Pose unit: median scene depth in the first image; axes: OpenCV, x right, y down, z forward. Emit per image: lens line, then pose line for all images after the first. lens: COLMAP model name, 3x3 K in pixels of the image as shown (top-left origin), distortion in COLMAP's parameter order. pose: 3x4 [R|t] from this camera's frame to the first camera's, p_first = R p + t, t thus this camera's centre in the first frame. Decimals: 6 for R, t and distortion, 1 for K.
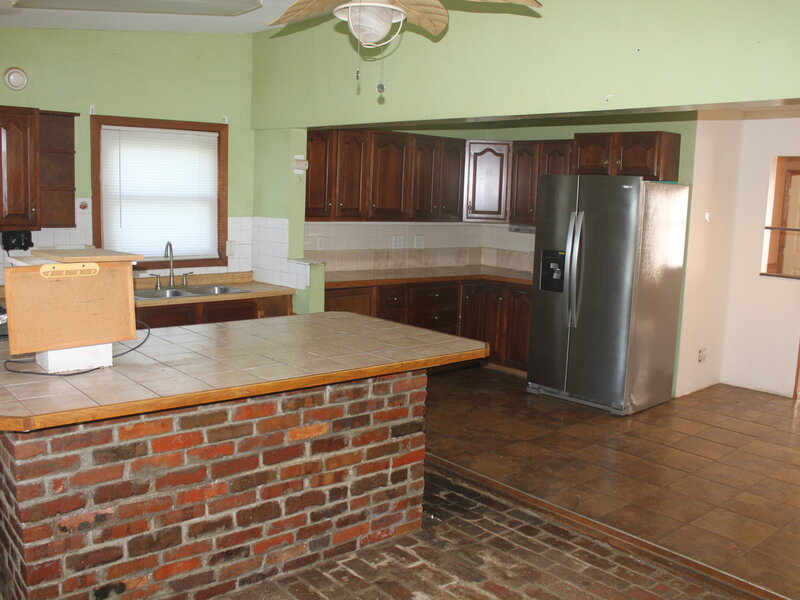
lens RADIAL K [[744.7, 0, 400.0], [0, 744.7, 300.0], [0, 0, 1]] dist [-0.164261, 0.138809]
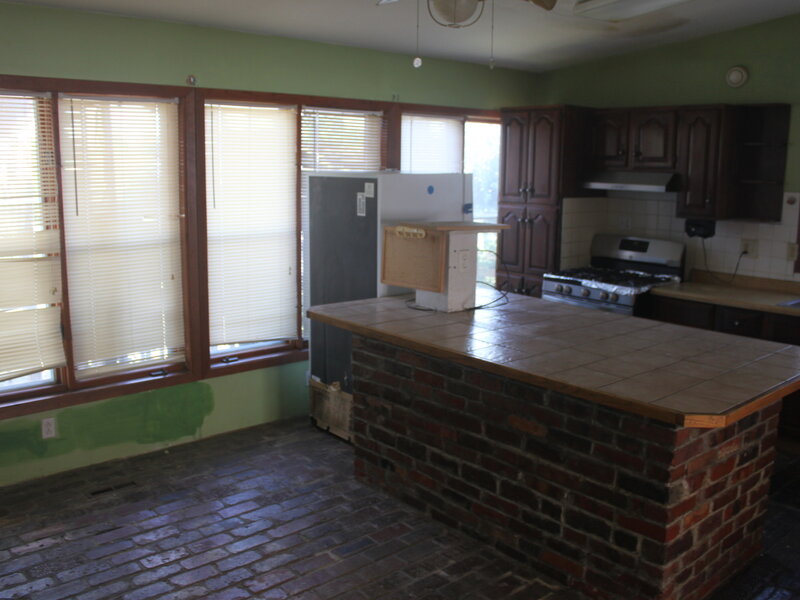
lens RADIAL K [[744.7, 0, 400.0], [0, 744.7, 300.0], [0, 0, 1]] dist [-0.164261, 0.138809]
pose [[0.014475, 0.147944, -0.988890, 0.734259], [-0.153320, 0.977626, 0.144015, -0.088159], [0.988071, 0.149532, 0.036834, 0.707232]]
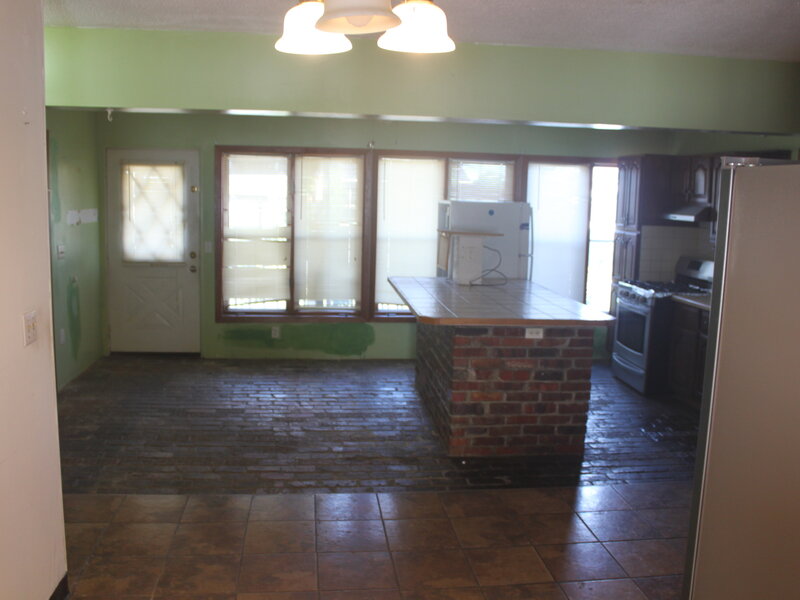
lens RADIAL K [[744.7, 0, 400.0], [0, 744.7, 300.0], [0, 0, 1]] dist [-0.164261, 0.138809]
pose [[-0.557470, 0.070824, -0.827171, 1.190540], [-0.160475, 0.968371, 0.191065, -0.200092], [0.814540, 0.239254, -0.528472, 1.598669]]
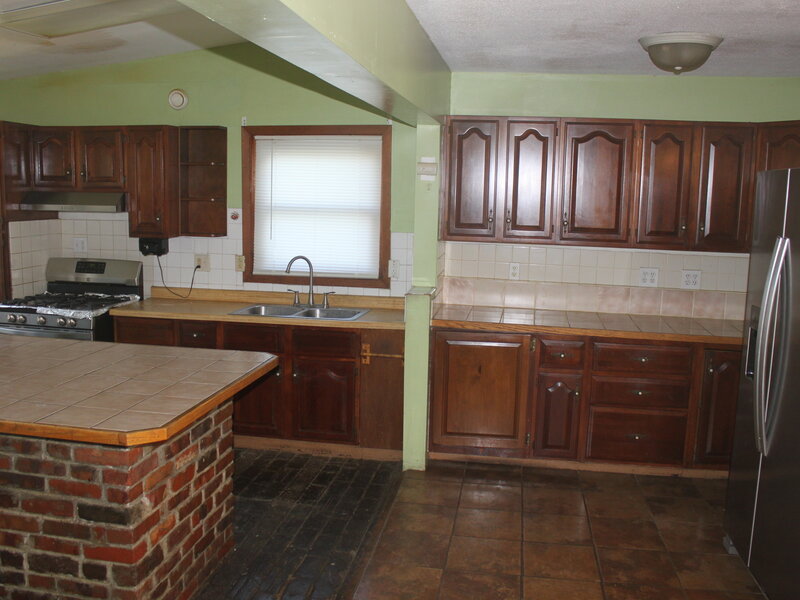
lens RADIAL K [[744.7, 0, 400.0], [0, 744.7, 300.0], [0, 0, 1]] dist [-0.164261, 0.138809]
pose [[0.639527, 0.092119, -0.763229, 0.753486], [-0.112067, 0.993361, 0.025991, -0.096865], [0.760556, 0.068910, 0.645605, 0.755303]]
